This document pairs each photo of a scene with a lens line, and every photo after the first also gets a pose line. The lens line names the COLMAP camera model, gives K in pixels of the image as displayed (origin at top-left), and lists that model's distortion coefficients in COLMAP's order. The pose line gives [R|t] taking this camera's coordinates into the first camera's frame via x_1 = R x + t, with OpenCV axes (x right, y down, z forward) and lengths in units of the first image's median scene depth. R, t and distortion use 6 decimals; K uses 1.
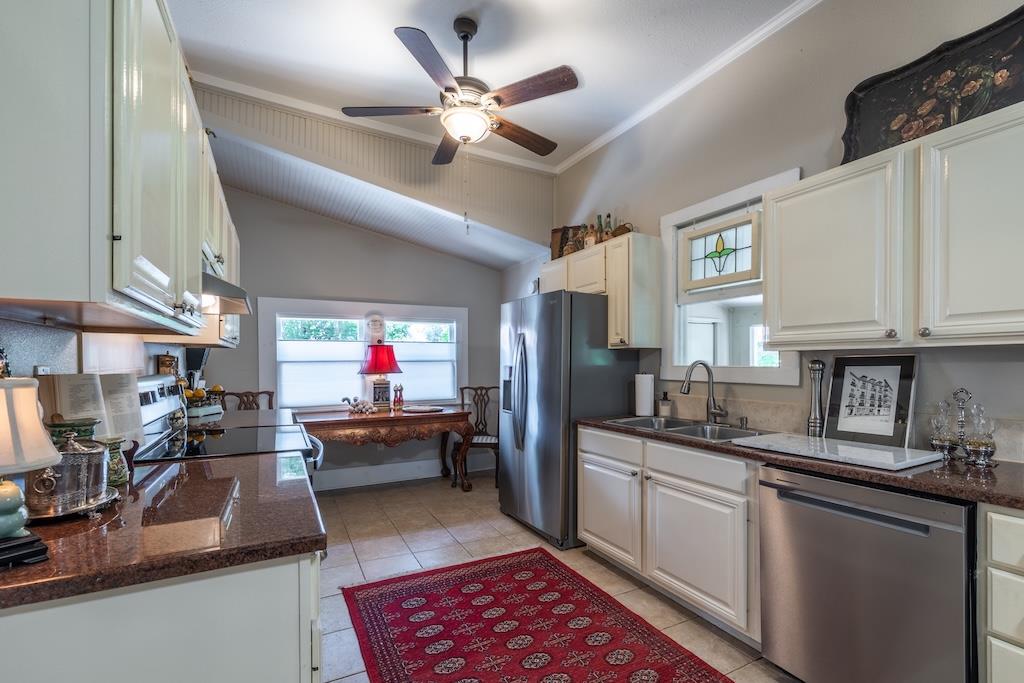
lens RADIAL K [[440.8, 0, 505.6], [0, 440.8, 361.2], [0, 0, 1]] dist [0.000000, -0.000037]
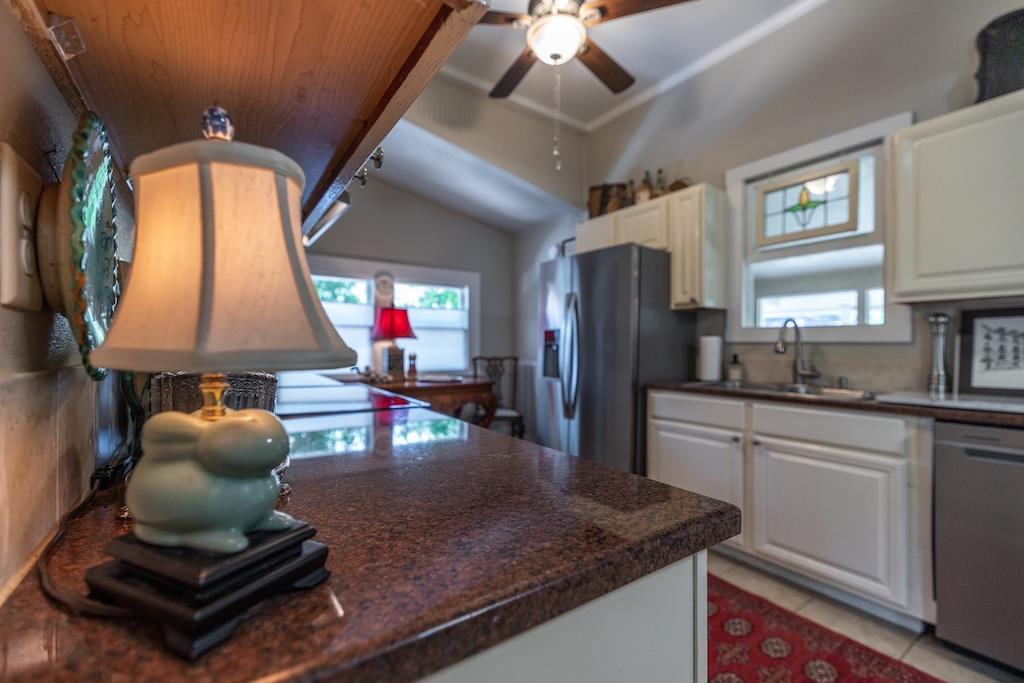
lens RADIAL K [[440.8, 0, 522.4], [0, 440.8, 338.6], [0, 0, 1]] dist [0.000000, -0.000037]
pose [[0.993760, 0.010046, 0.111087, -0.190759], [-0.009488, 0.999940, -0.005552, 0.044018], [-0.111136, 0.004464, 0.993795, 0.112744]]
